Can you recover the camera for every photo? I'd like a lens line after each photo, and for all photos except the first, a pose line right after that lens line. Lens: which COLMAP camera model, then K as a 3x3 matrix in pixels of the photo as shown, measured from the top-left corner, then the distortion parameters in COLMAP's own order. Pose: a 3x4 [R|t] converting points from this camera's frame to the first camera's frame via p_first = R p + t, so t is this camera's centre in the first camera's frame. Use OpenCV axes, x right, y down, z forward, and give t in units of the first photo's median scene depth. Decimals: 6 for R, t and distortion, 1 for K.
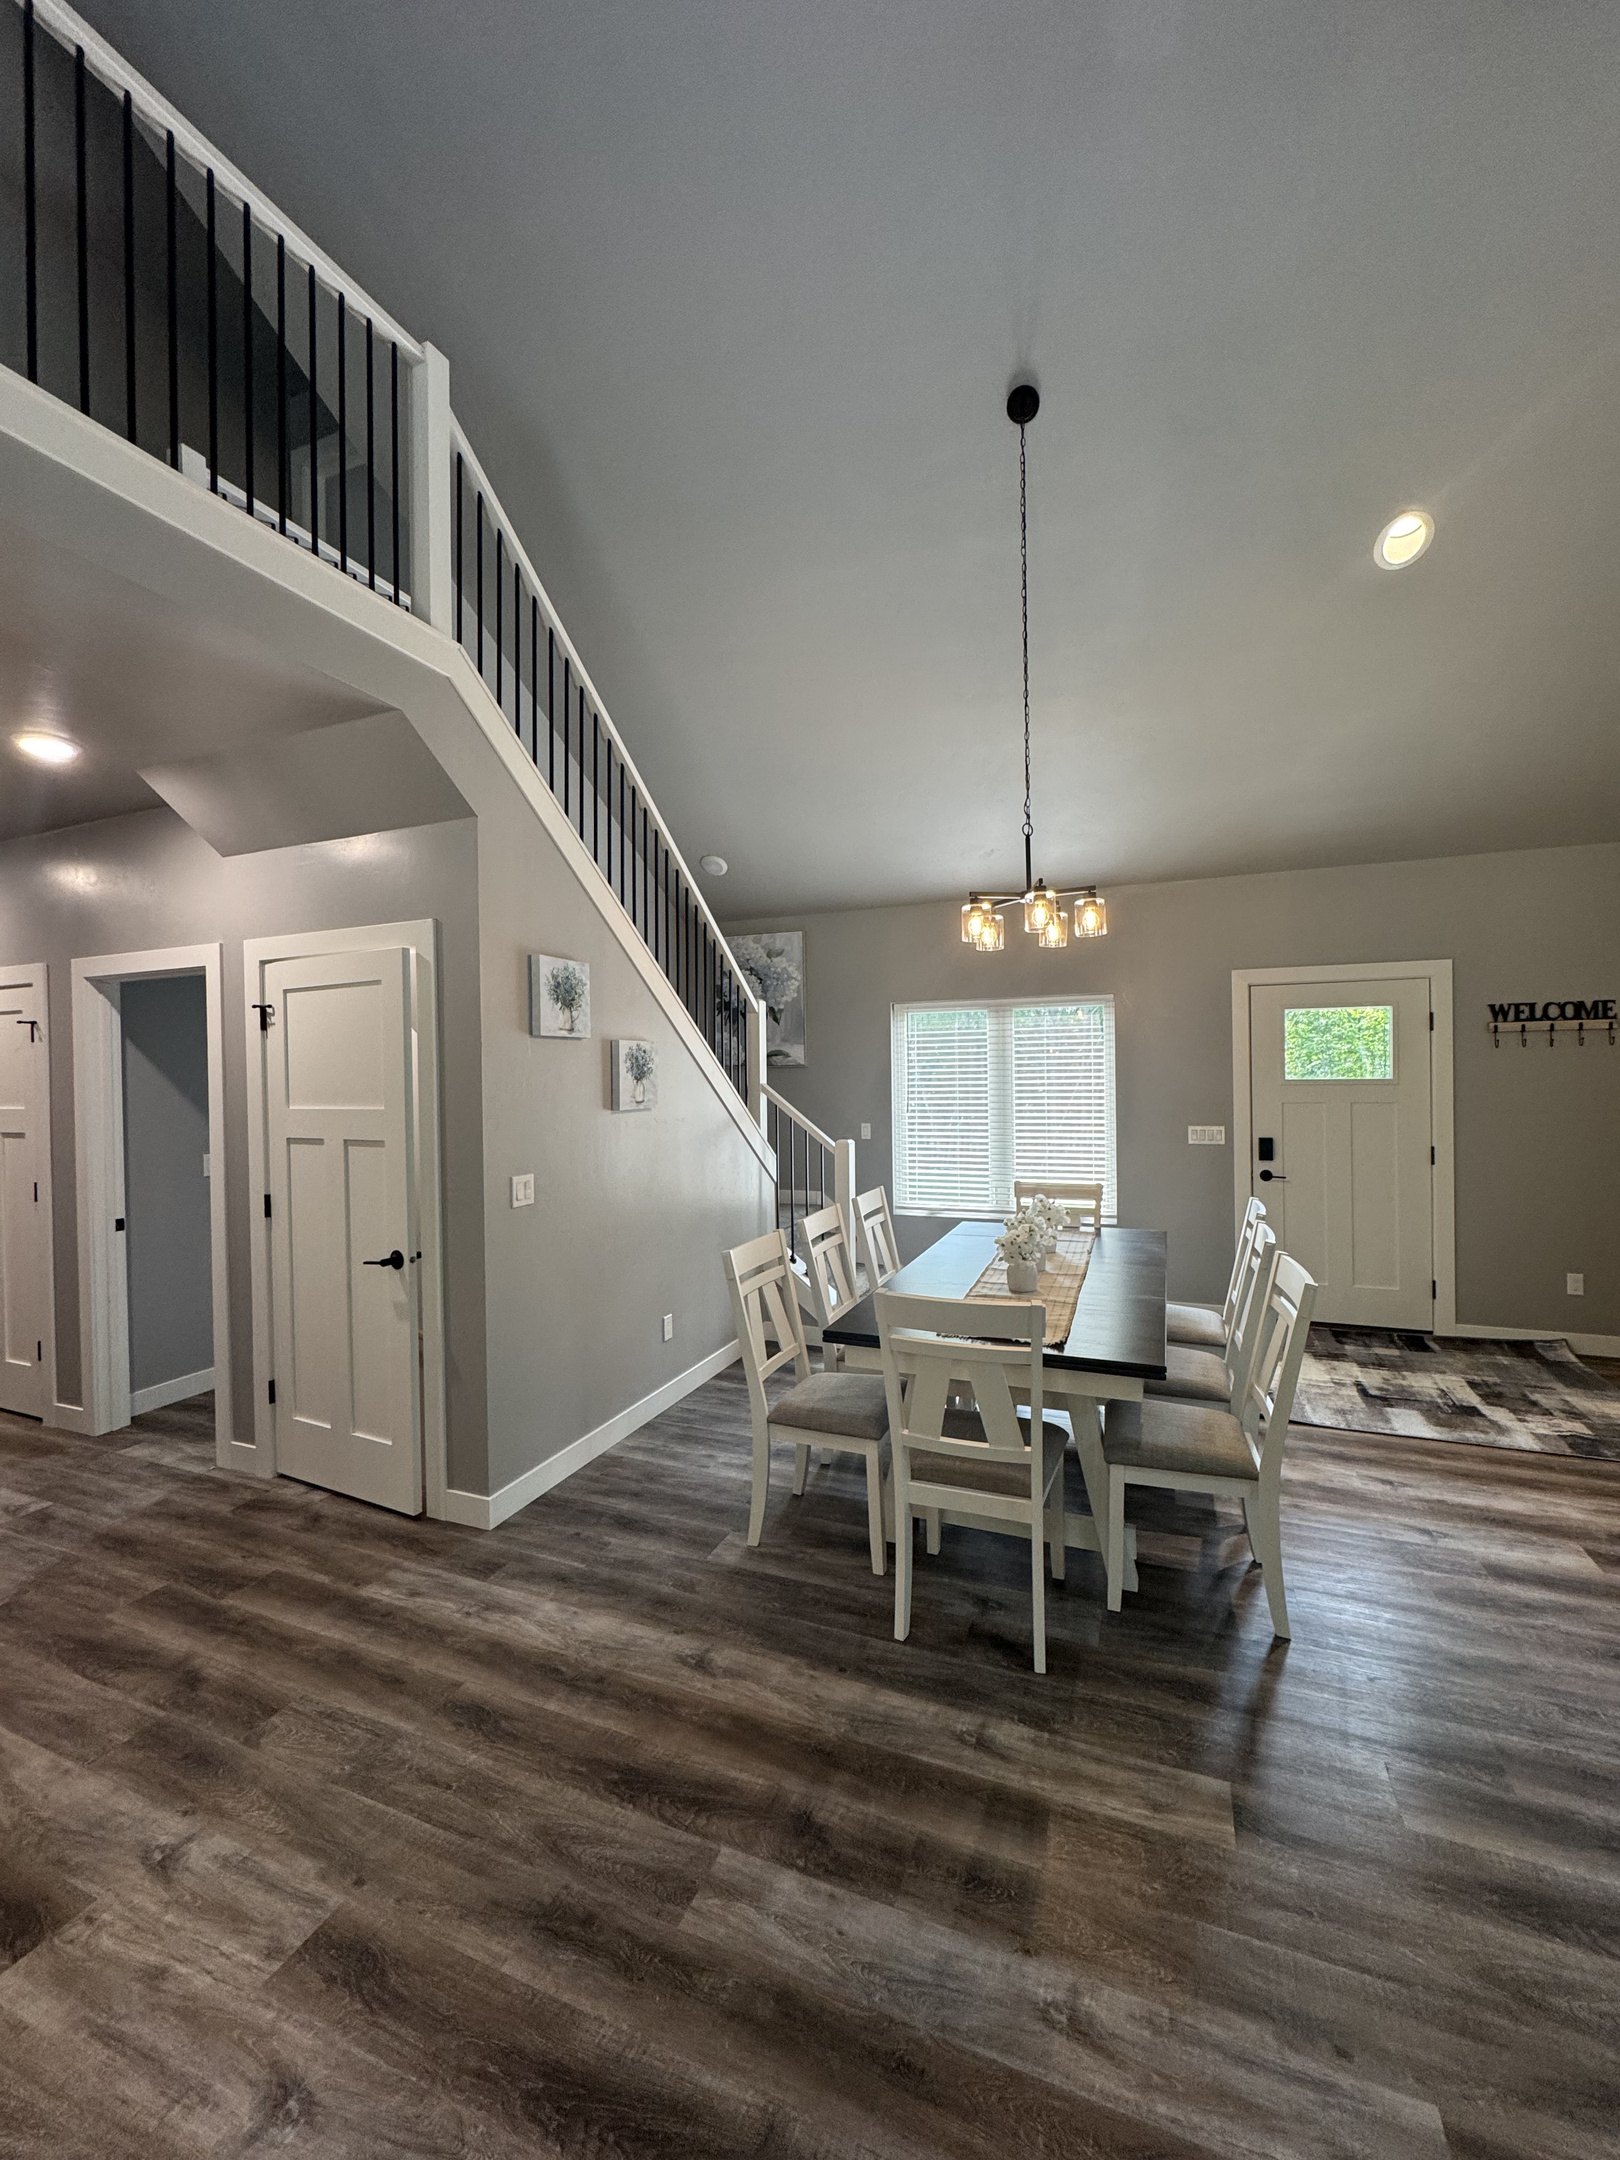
lens RADIAL K [[880.3, 0, 816.2], [0, 880.3, 1081.8], [0, 0, 1]] dist [-0.002045, -0.000213]
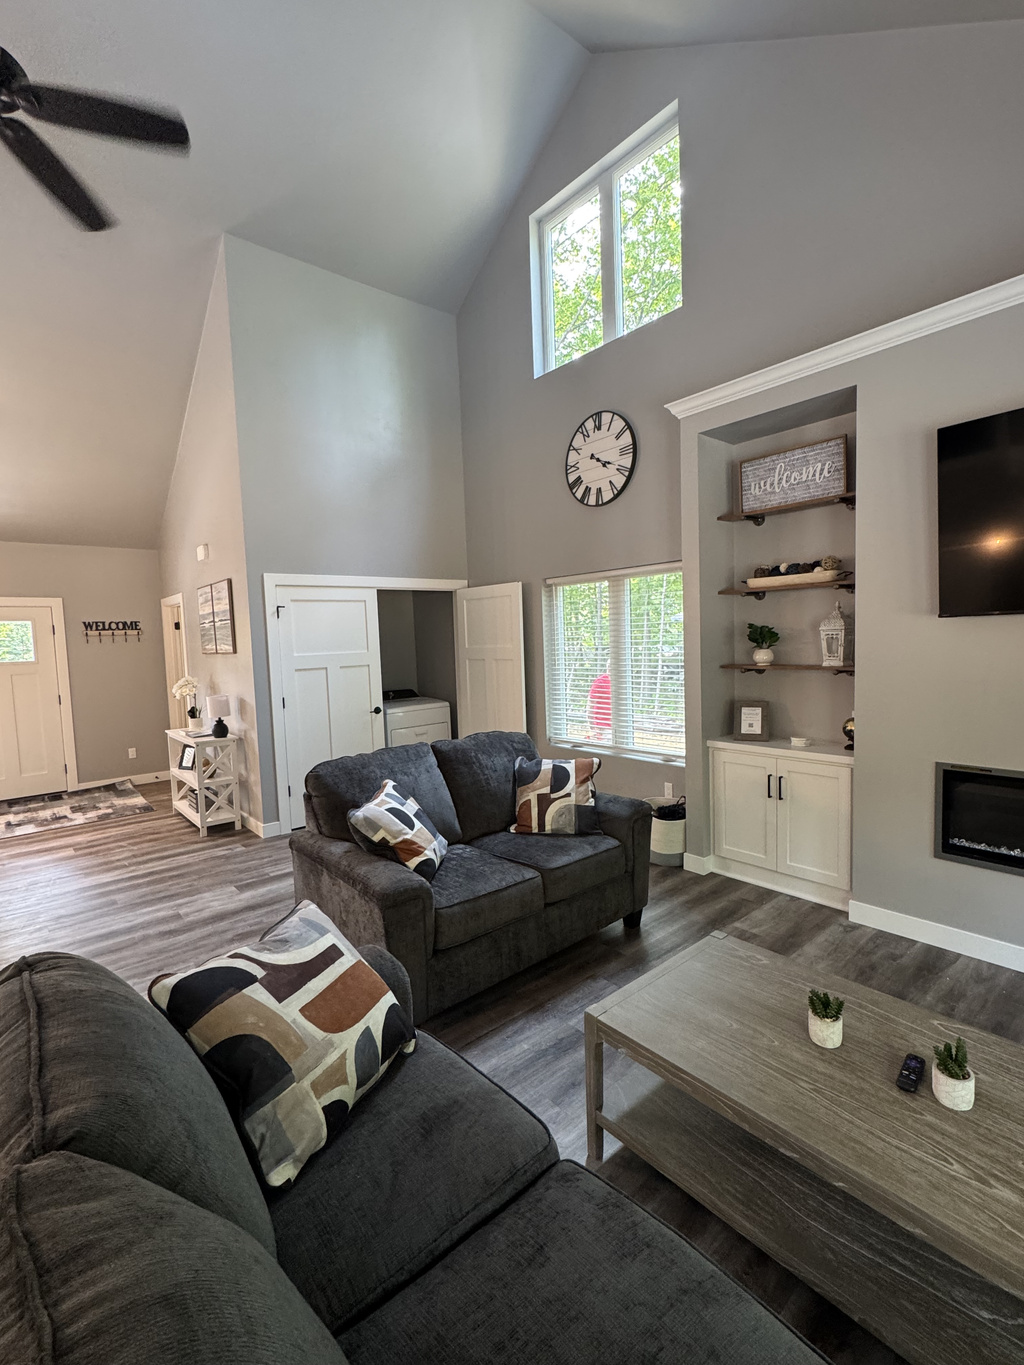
lens RADIAL K [[625.8, 0, 512.0], [0, 625.8, 682.5], [0, 0, 1]] dist [0.000139, 0.000019]
pose [[0.462322, -0.066991, 0.884178, -0.052000], [0.034985, 0.997744, 0.057302, 0.002265], [-0.886022, 0.004441, 0.463623, -0.540691]]
